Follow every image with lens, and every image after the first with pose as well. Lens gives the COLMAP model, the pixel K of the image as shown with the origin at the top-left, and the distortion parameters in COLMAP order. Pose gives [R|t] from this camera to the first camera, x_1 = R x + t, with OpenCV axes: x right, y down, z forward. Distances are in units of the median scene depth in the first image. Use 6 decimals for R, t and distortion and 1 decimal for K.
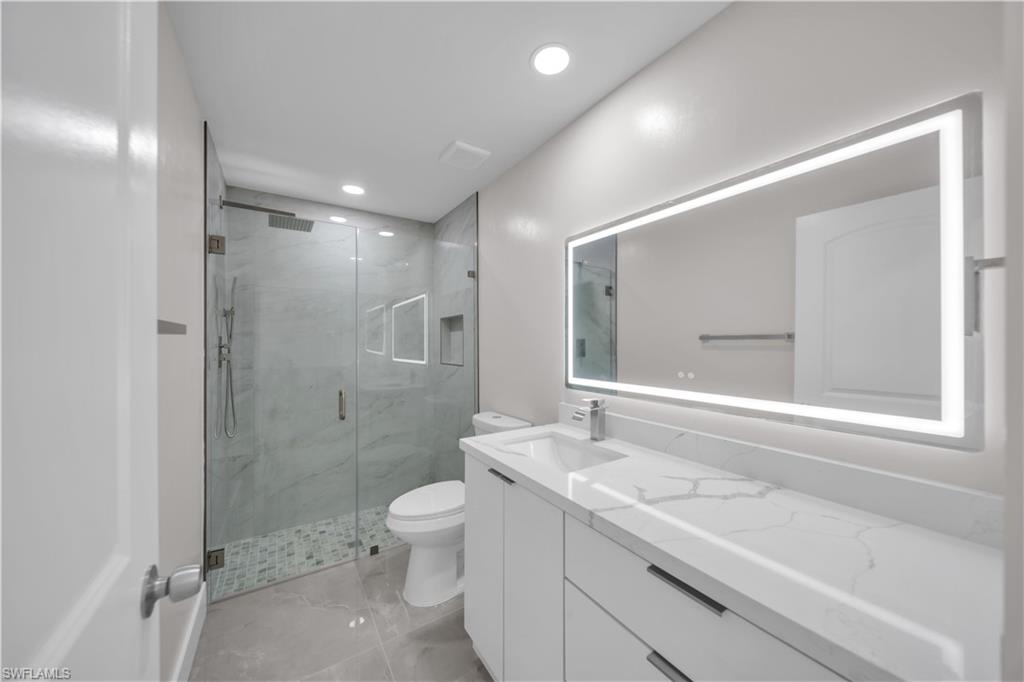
lens RADIAL K [[356.9, 0, 513.9], [0, 356.9, 340.2], [0, 0, 1]] dist [-0.000098, -0.000534]
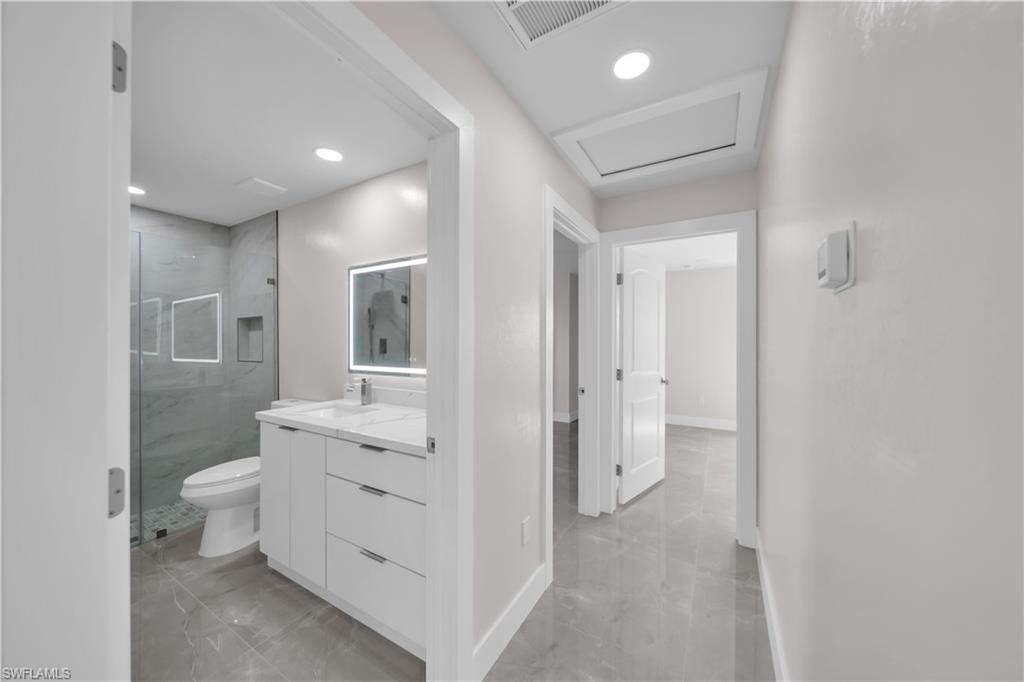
lens RADIAL K [[356.9, 0, 513.9], [0, 356.9, 340.2], [0, 0, 1]] dist [-0.000098, -0.000534]
pose [[0.896202, 0.001744, 0.443643, 0.072429], [-0.002800, 0.999995, 0.001726, -0.000227], [-0.443637, -0.002789, 0.896202, -0.377314]]
